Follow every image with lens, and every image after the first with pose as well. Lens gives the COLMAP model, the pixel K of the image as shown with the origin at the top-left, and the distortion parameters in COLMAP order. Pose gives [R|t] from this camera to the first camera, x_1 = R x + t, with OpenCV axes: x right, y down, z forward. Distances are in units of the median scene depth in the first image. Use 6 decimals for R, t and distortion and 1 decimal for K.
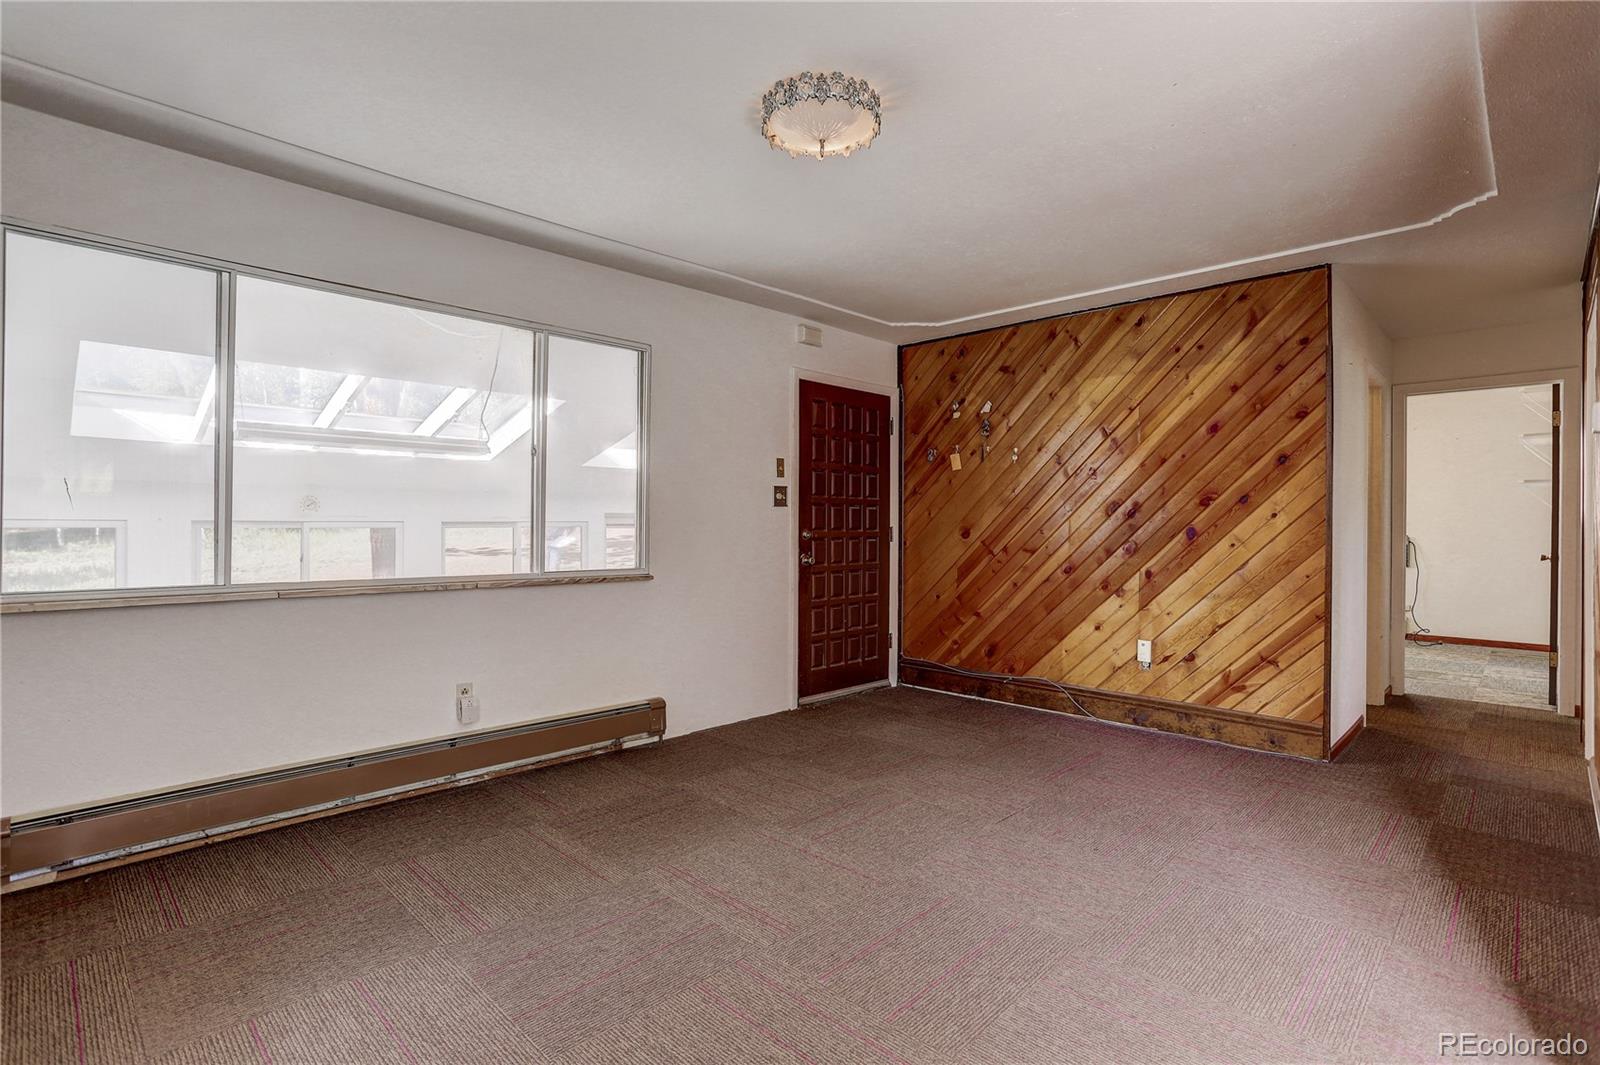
lens RADIAL K [[765.4, 0, 797.0], [0, 765.4, 525.3], [0, 0, 1]] dist [-0.048386, 0.018501]
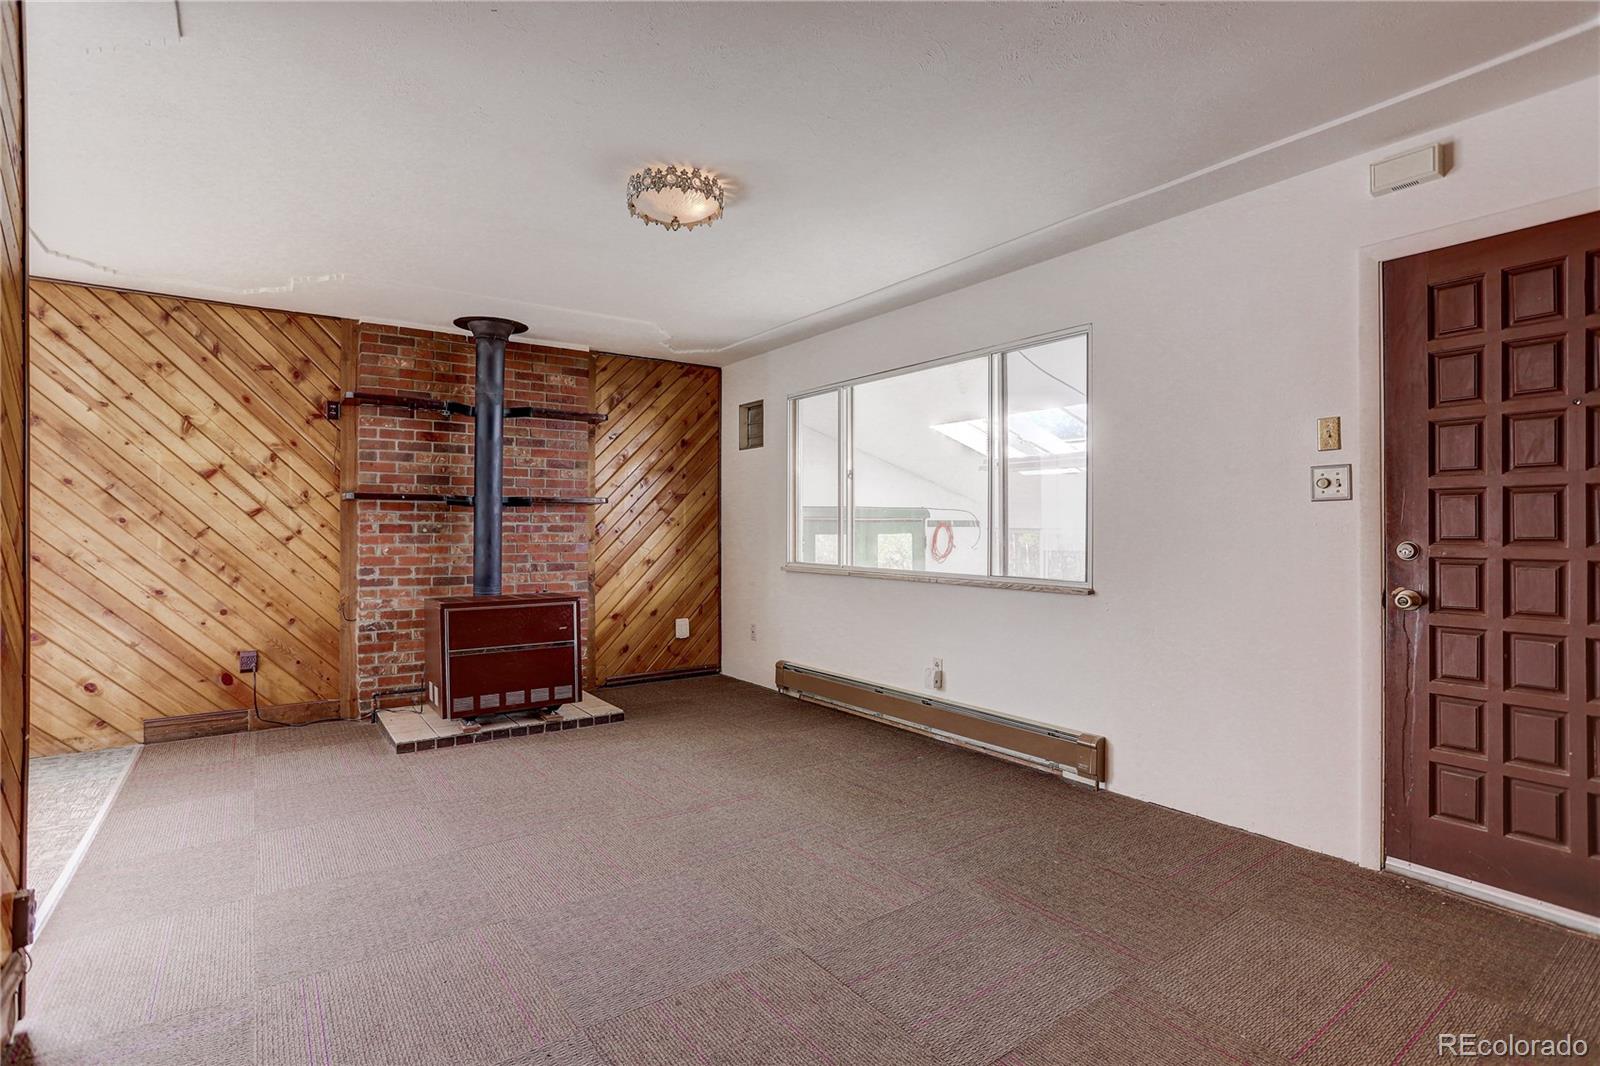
lens RADIAL K [[765.4, 0, 797.0], [0, 765.4, 525.8], [0, 0, 1]] dist [-0.048386, 0.018501]
pose [[-0.163186, -0.011235, -0.986531, 0.741969], [-0.004173, 0.999934, -0.010697, 0.003520], [0.986587, 0.002371, -0.163222, 0.853980]]
